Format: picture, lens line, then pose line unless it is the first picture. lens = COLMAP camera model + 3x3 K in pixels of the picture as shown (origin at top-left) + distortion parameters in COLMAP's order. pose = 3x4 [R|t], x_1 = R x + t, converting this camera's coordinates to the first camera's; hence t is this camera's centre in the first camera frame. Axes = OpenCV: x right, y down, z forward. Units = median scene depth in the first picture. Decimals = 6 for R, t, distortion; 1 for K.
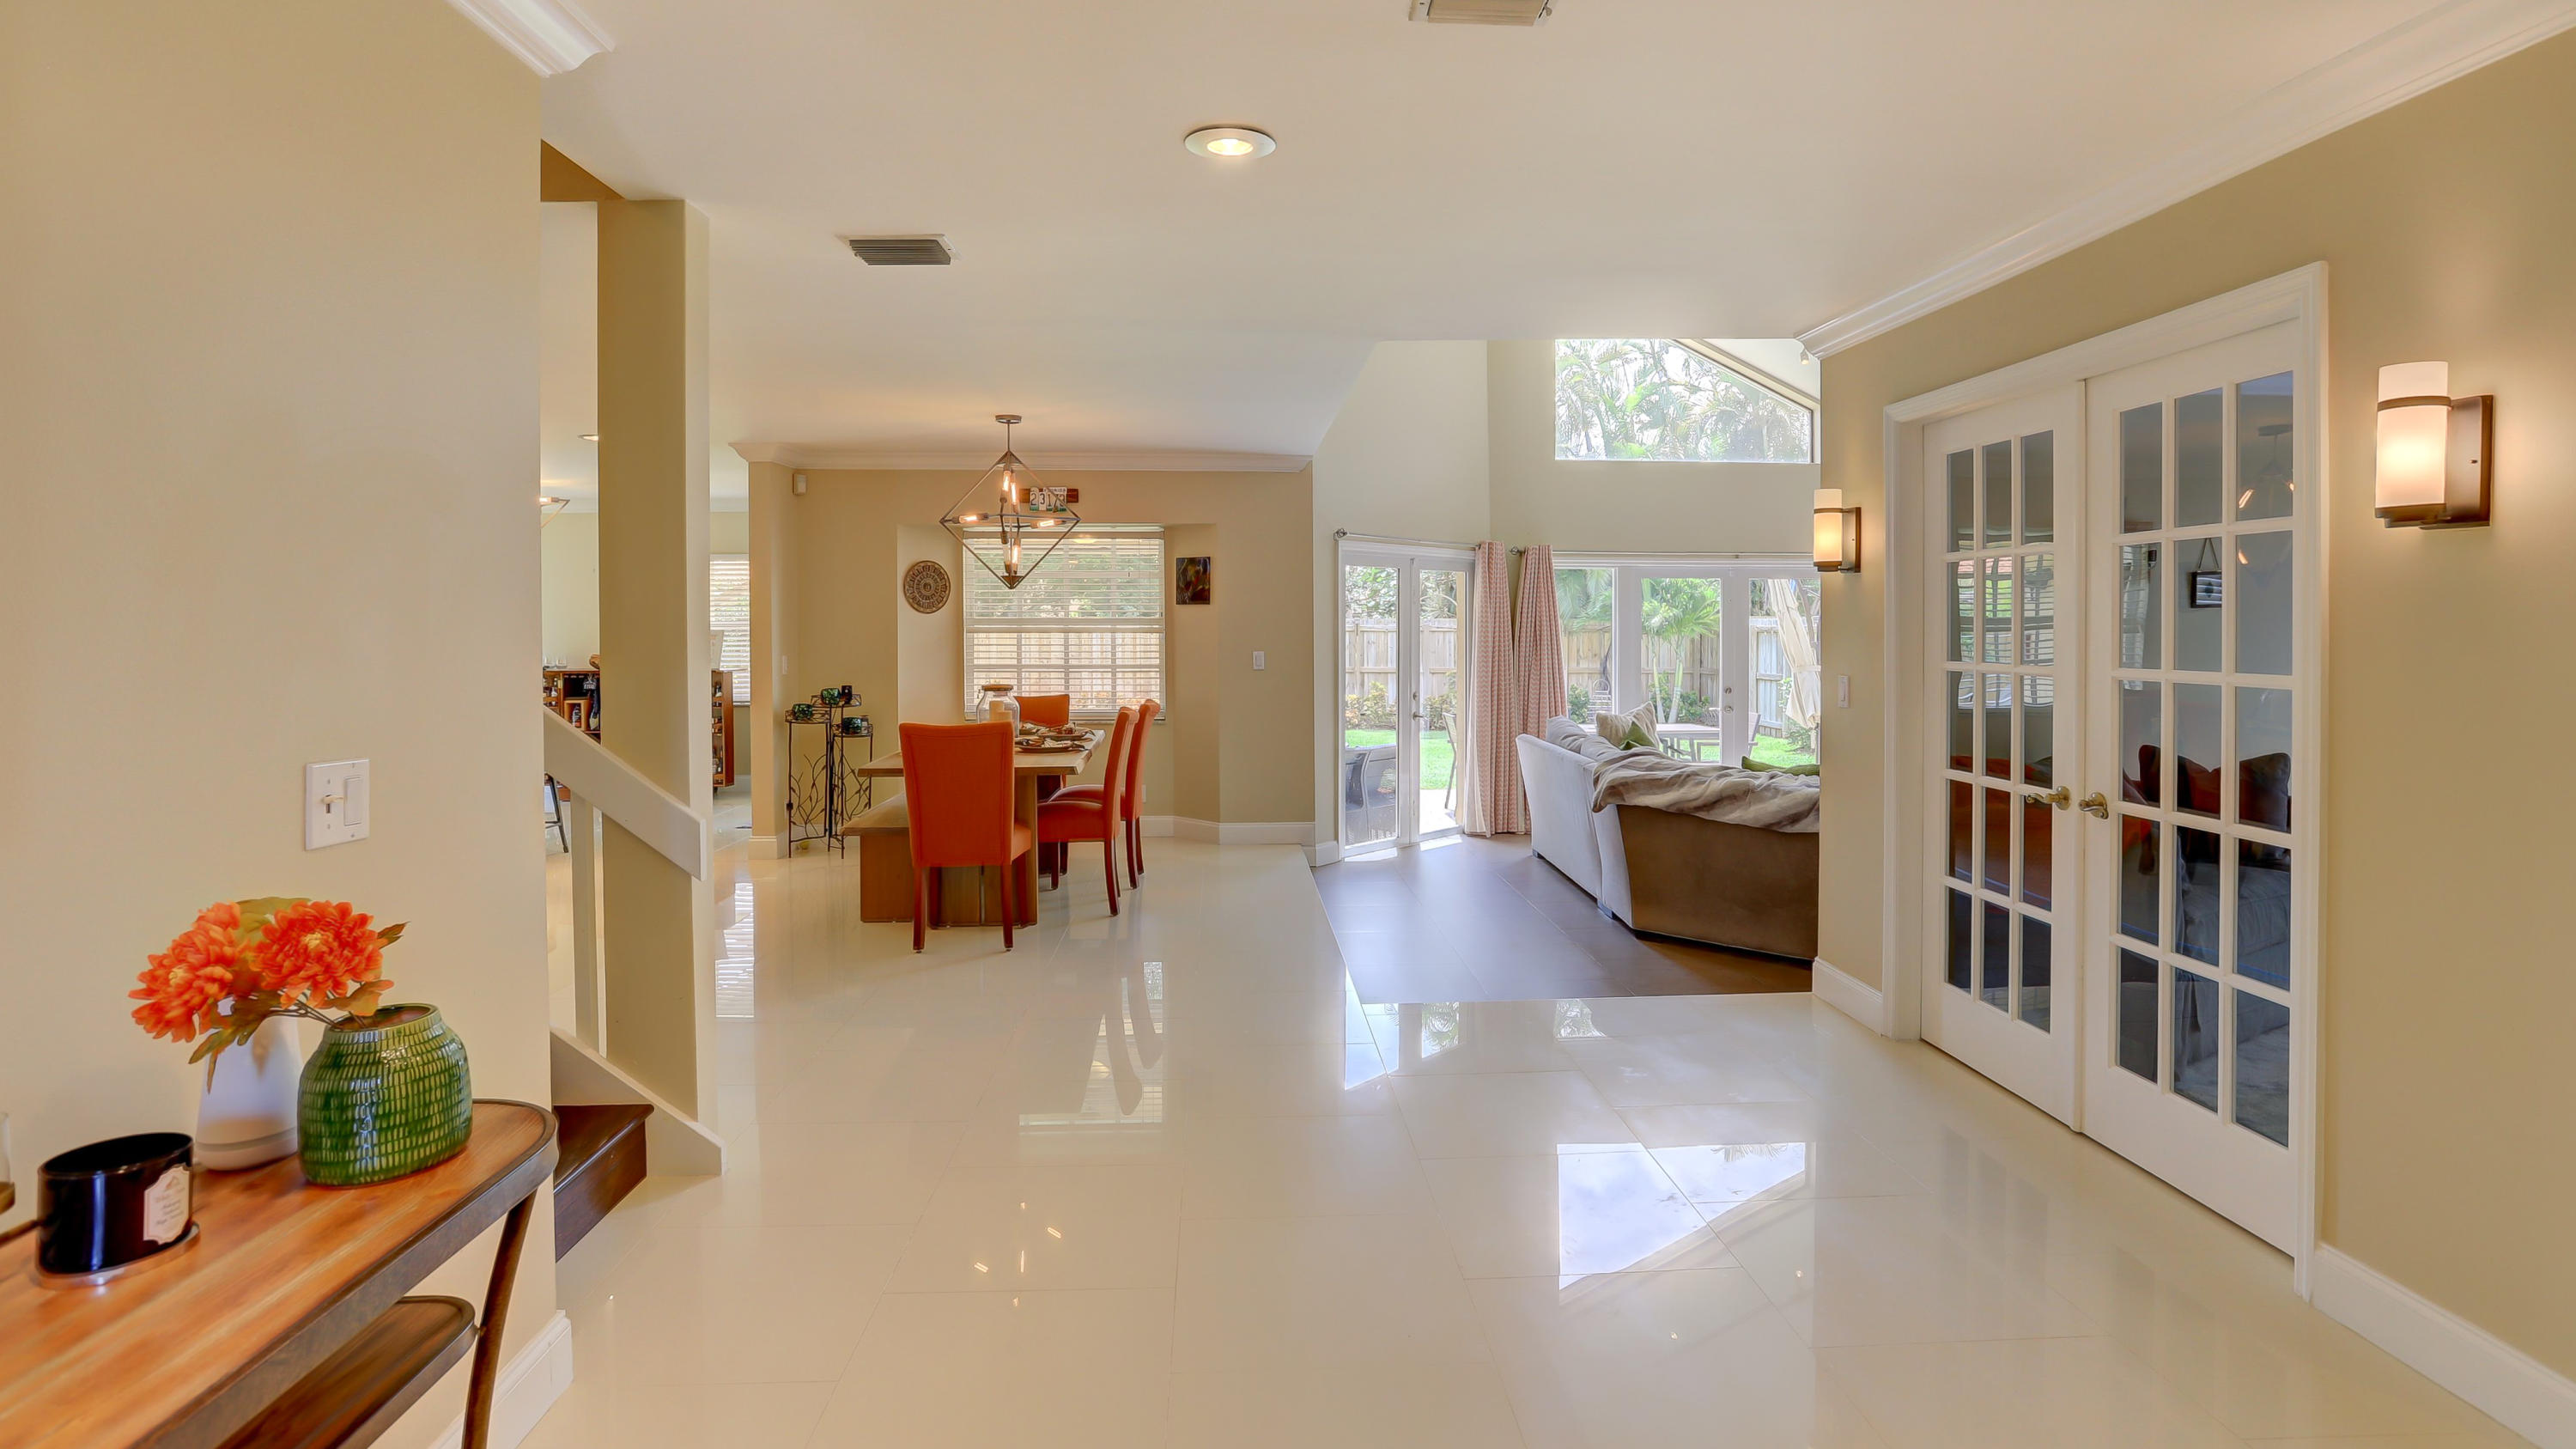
lens RADIAL K [[1258.9, 0, 1280.0], [0, 1258.9, 667.9], [0, 0, 1]] dist [-0.043722, 0.021808]
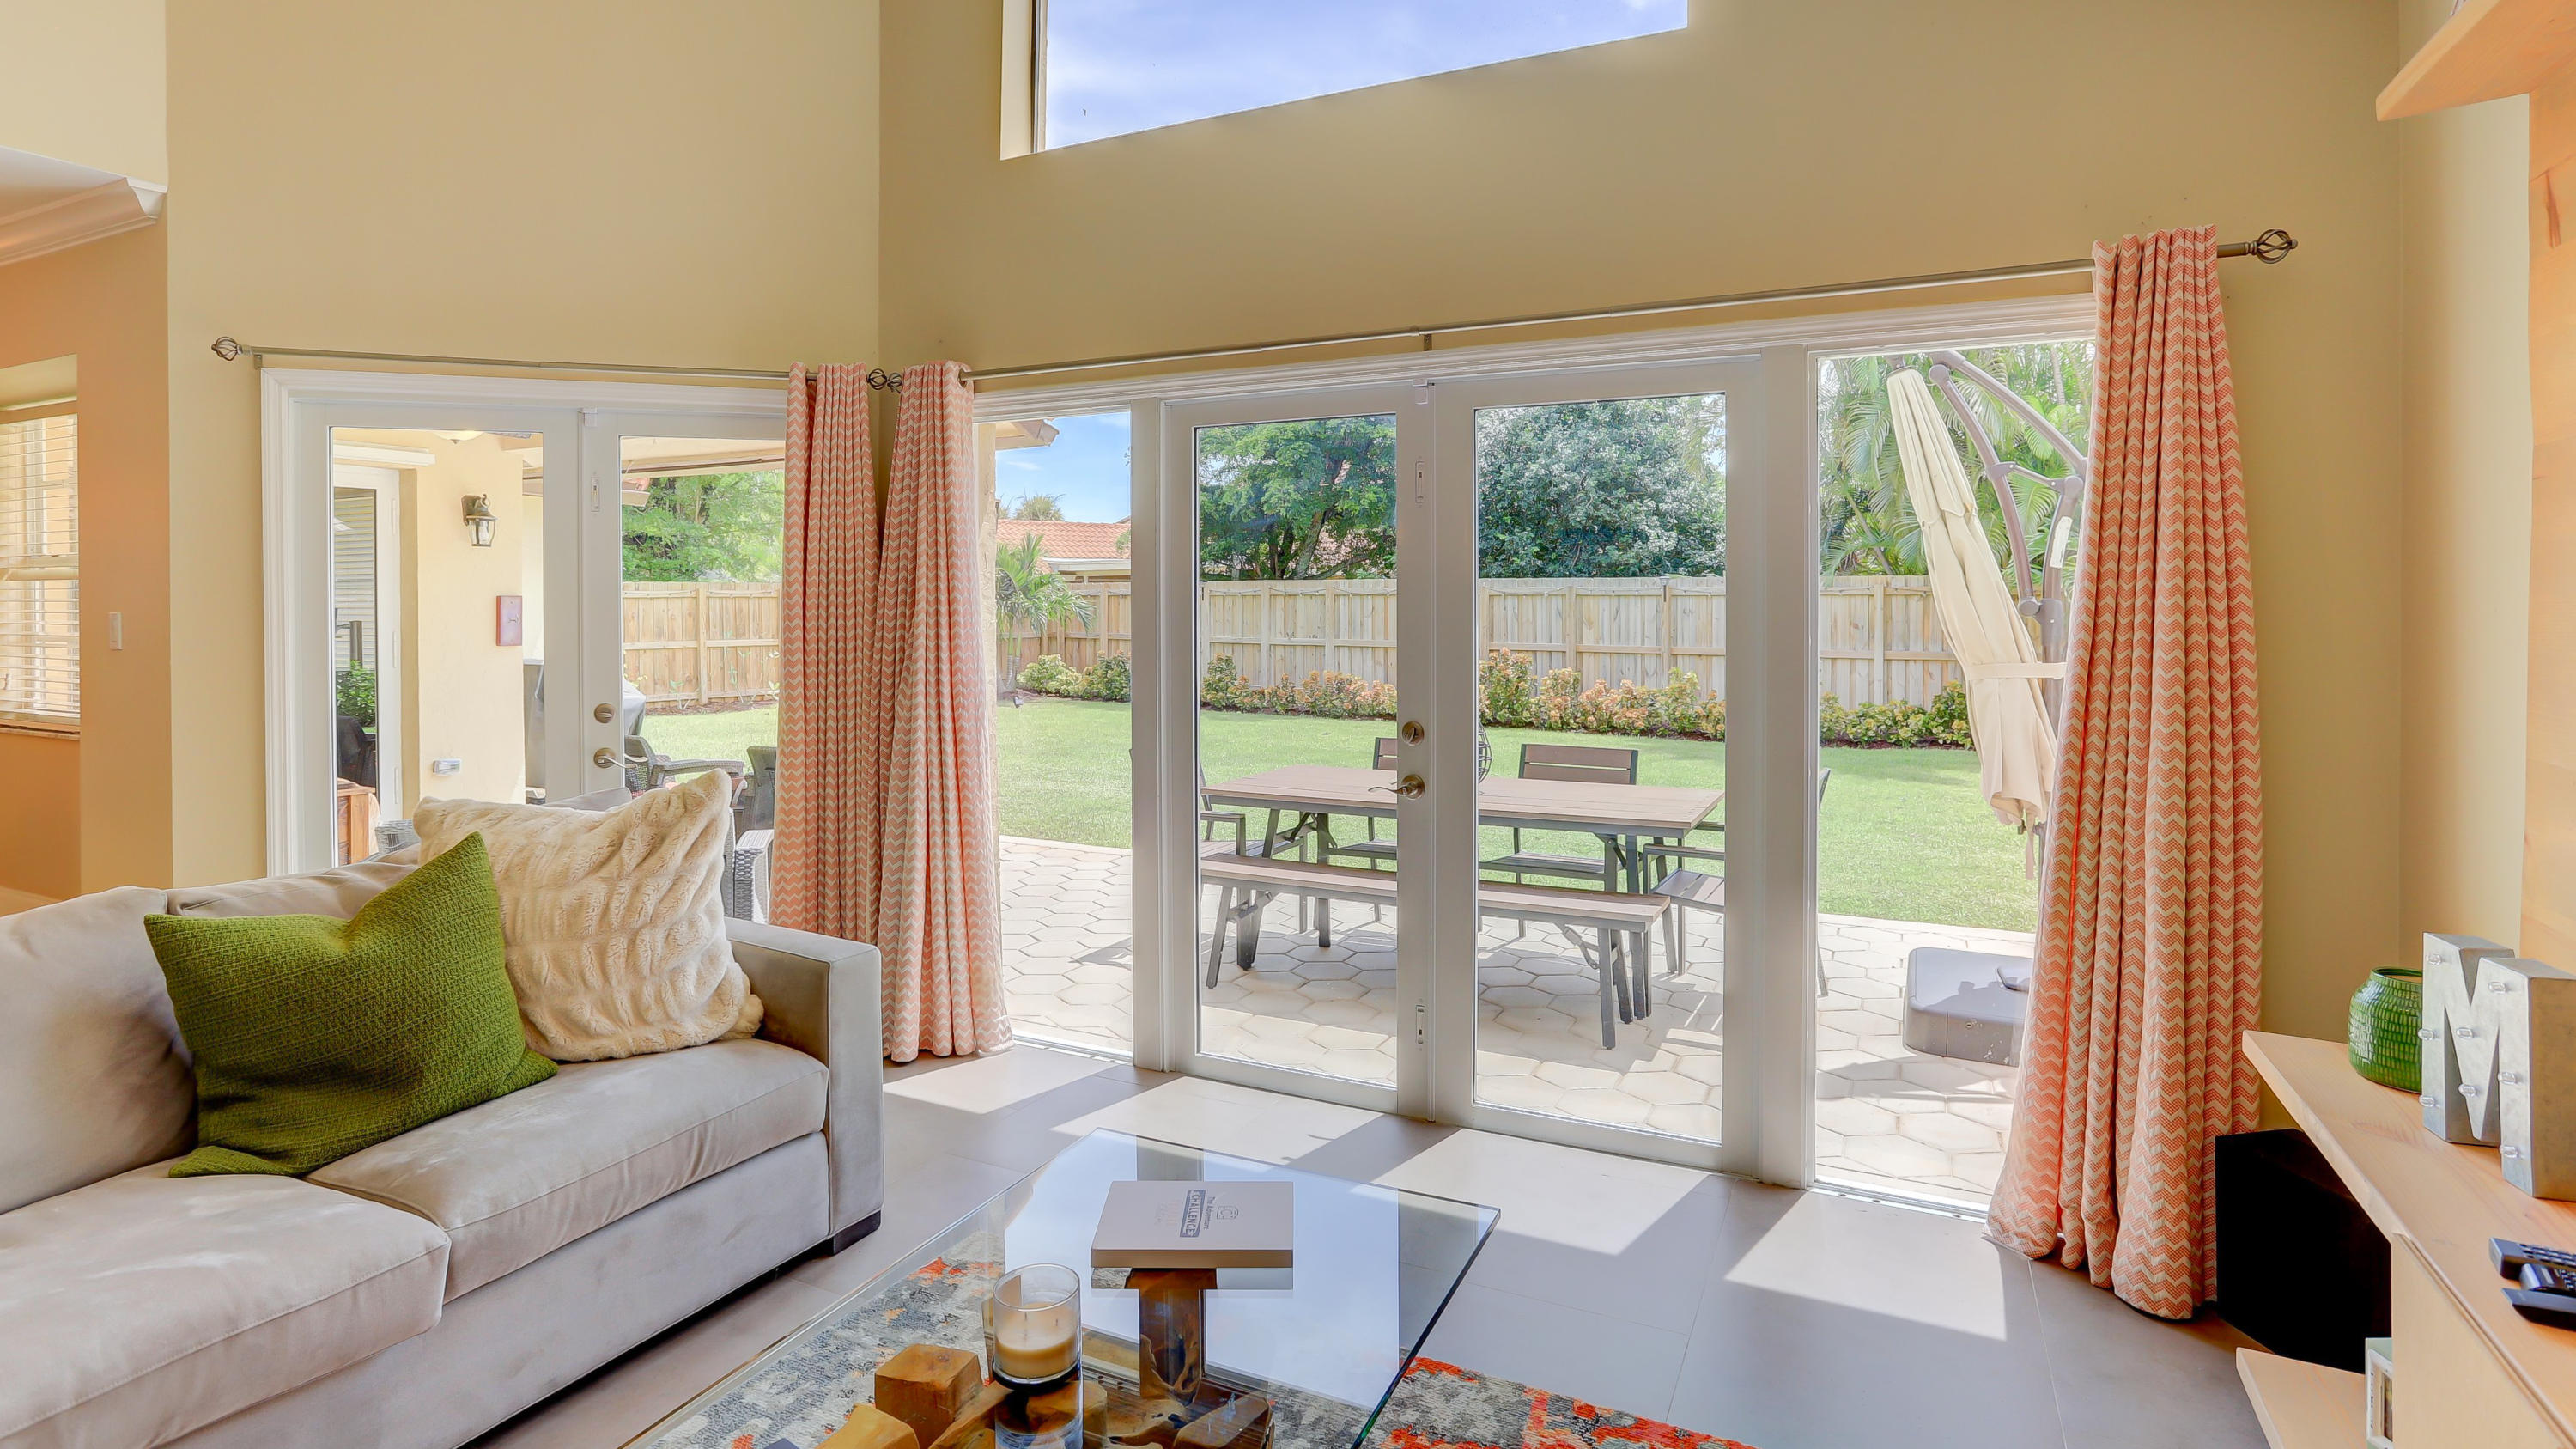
lens RADIAL K [[1258.9, 0, 1279.3], [0, 1258.9, 622.4], [0, 0, 1]] dist [-0.043722, 0.021808]
pose [[0.871839, 0.005972, -0.489756, 0.587280], [-0.013276, 0.999846, -0.011441, -0.009375], [0.489613, 0.016476, 0.871784, 0.803339]]
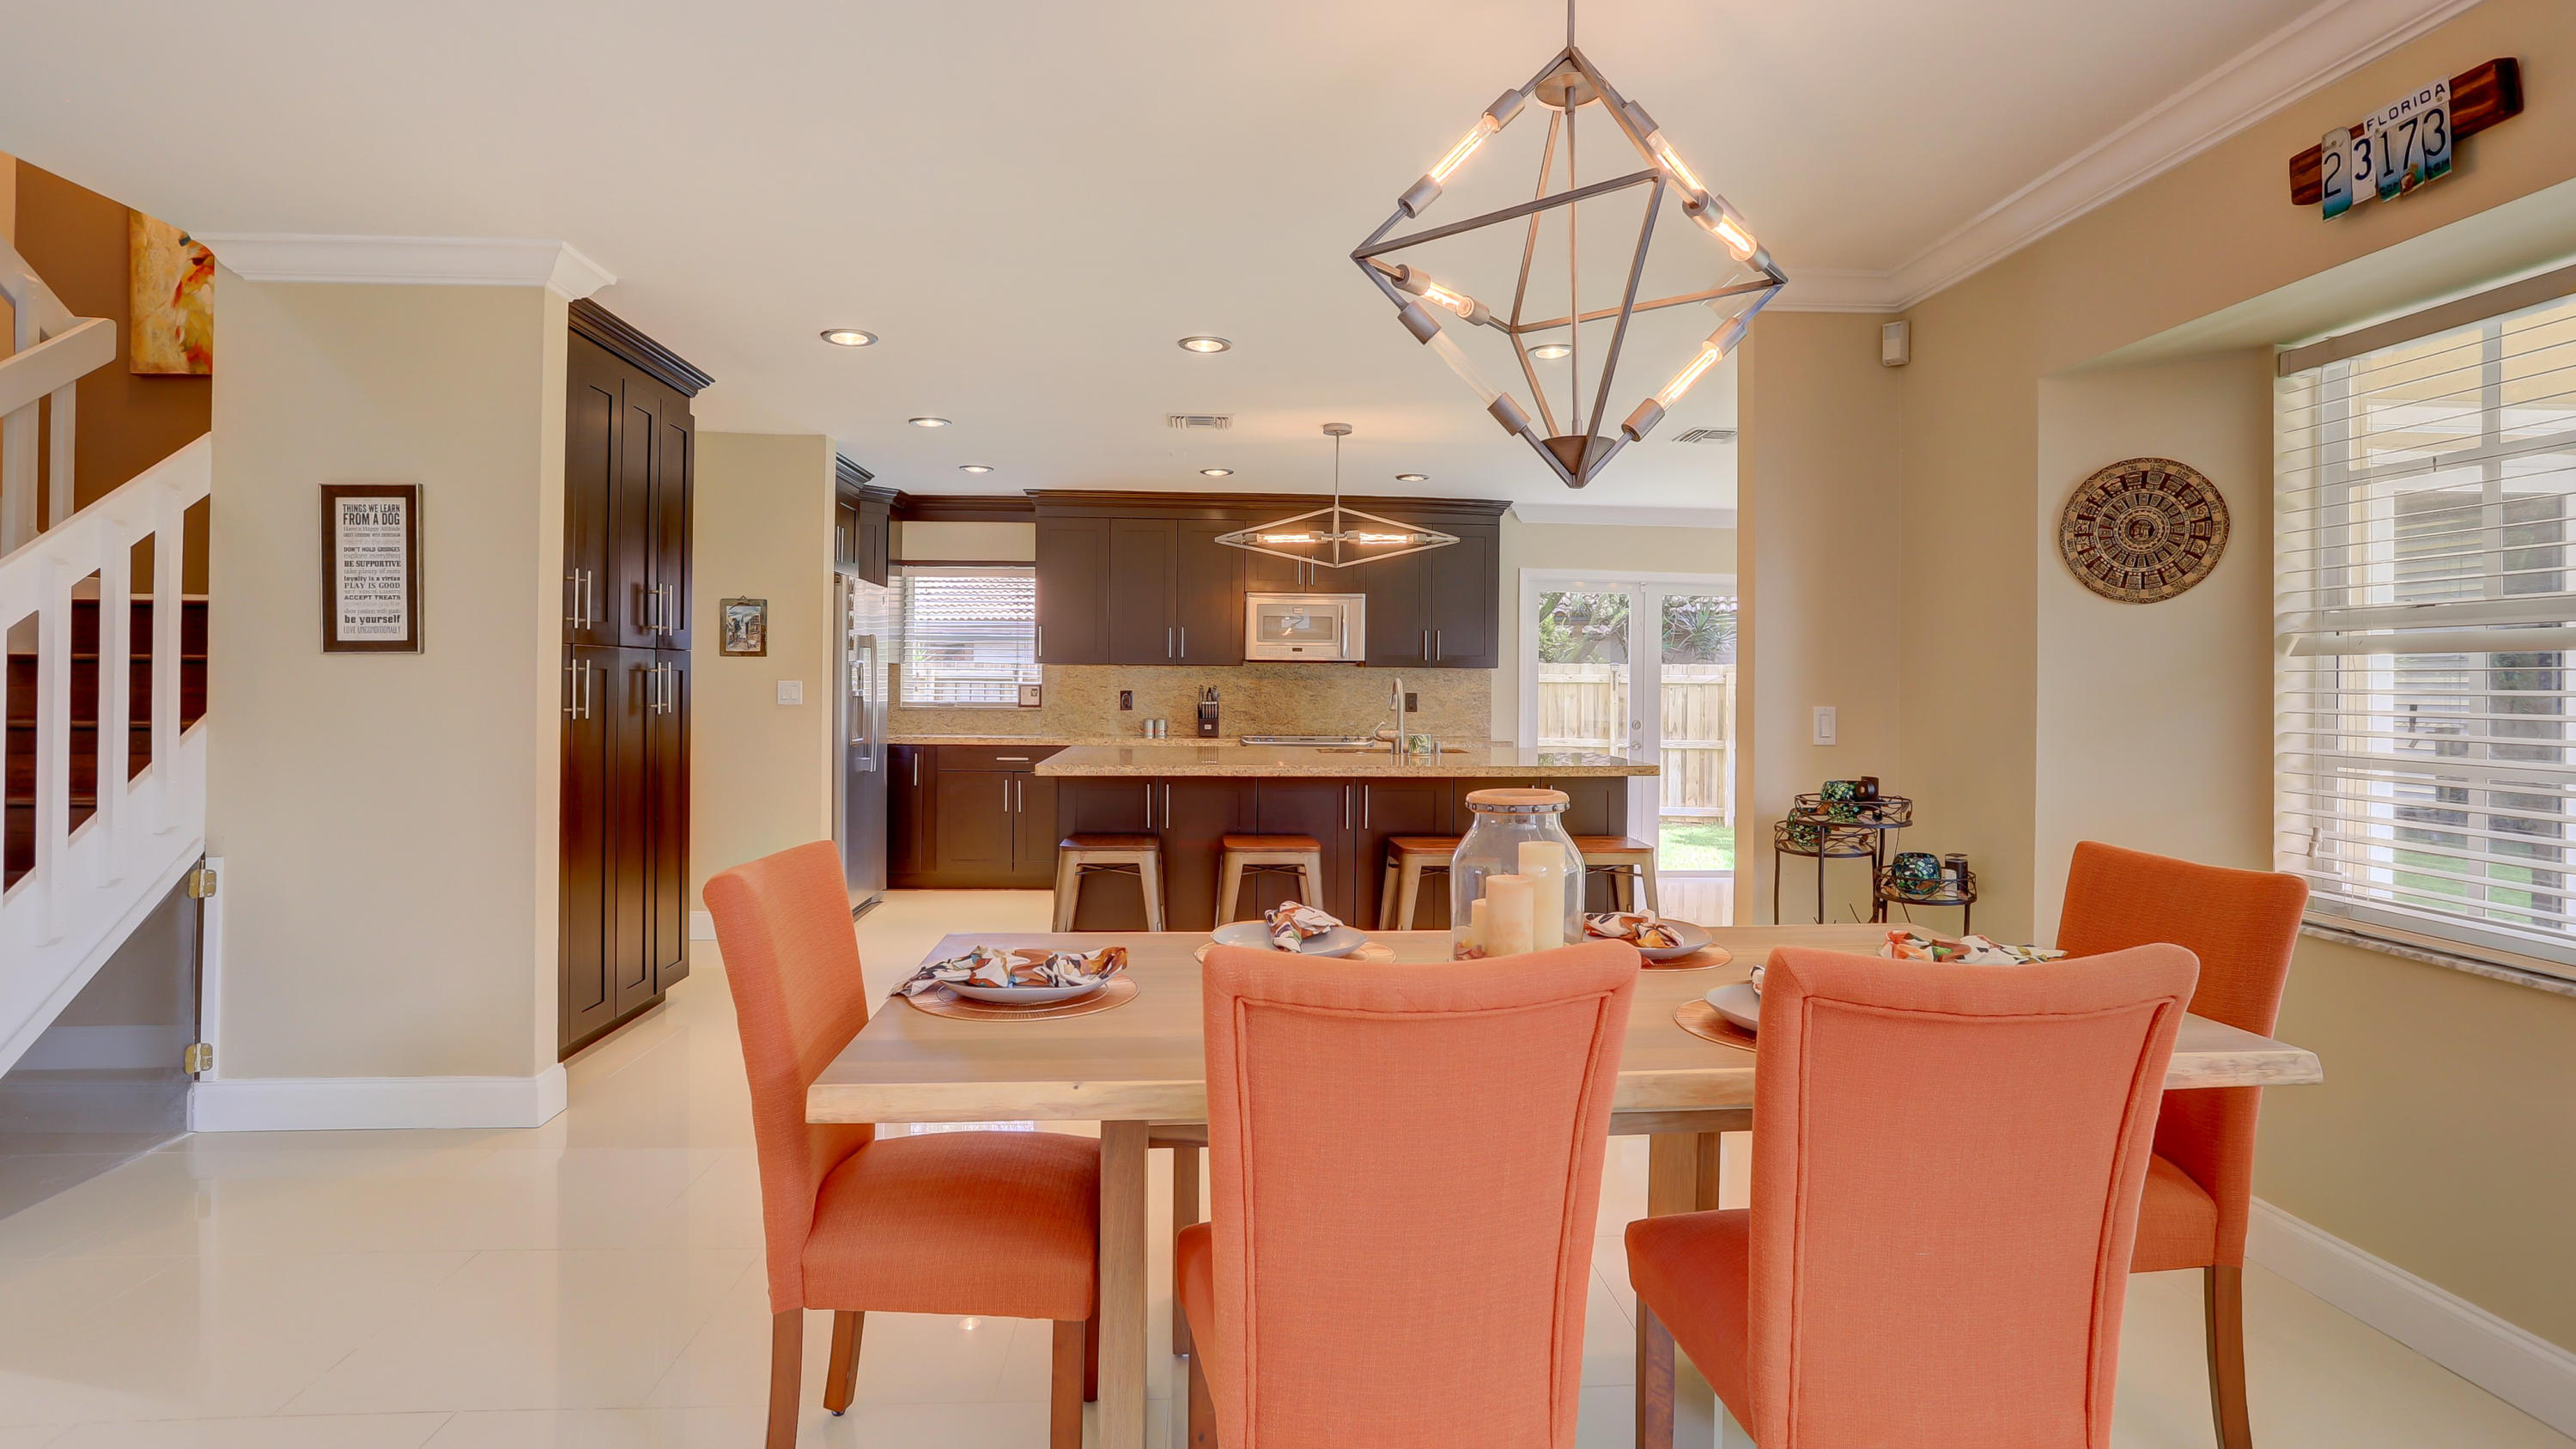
lens RADIAL K [[1258.9, 0, 1302.6], [0, 1258.9, 690.0], [0, 0, 1]] dist [-0.043722, 0.021808]
pose [[0.027569, 0.004888, -0.999608, 0.074903], [-0.041456, 0.999133, 0.003742, -0.009254], [0.998760, 0.041337, 0.027748, 0.749153]]
